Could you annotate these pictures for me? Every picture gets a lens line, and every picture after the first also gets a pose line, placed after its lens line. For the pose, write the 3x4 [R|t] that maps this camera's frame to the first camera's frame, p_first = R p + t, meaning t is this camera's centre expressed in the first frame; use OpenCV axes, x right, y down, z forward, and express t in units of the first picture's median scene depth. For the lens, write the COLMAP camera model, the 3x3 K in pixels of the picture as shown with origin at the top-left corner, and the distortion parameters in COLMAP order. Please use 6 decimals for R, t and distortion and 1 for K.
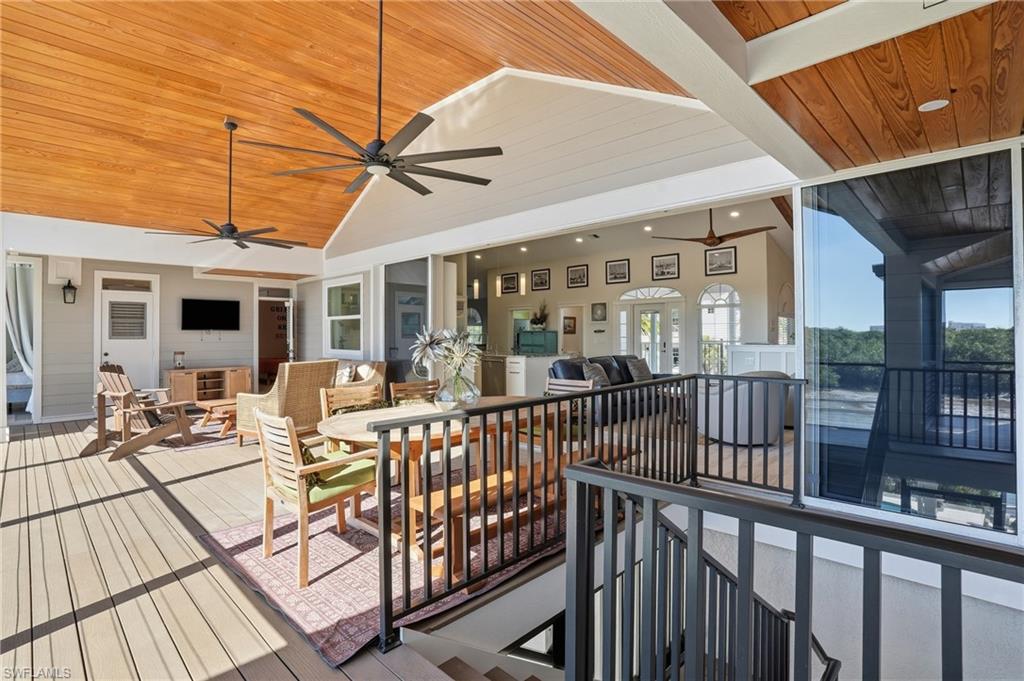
lens RADIAL K [[493.4, 0, 520.9], [0, 493.4, 339.4], [0, 0, 1]] dist [-0.003431, -0.000069]
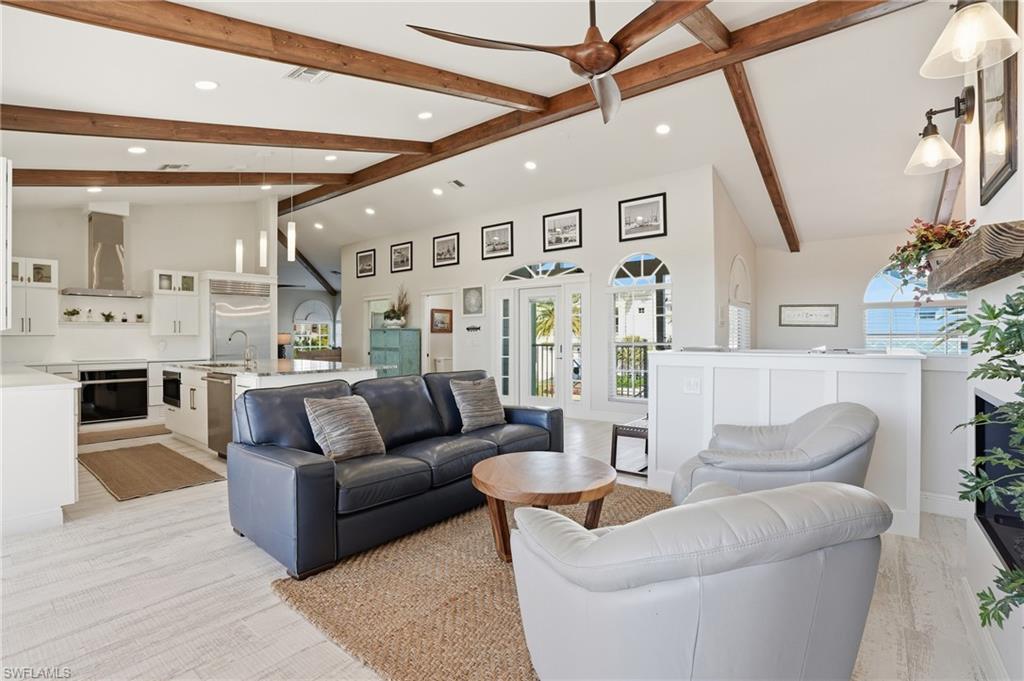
lens RADIAL K [[471.1, 0, 504.2], [0, 471.1, 337.4], [0, 0, 1]] dist [-0.029672, 0.002109]
pose [[0.996747, -0.001429, 0.080587, 0.146716], [0.001964, 0.999977, -0.006558, -0.000068], [-0.080576, 0.006695, 0.996726, 0.337850]]
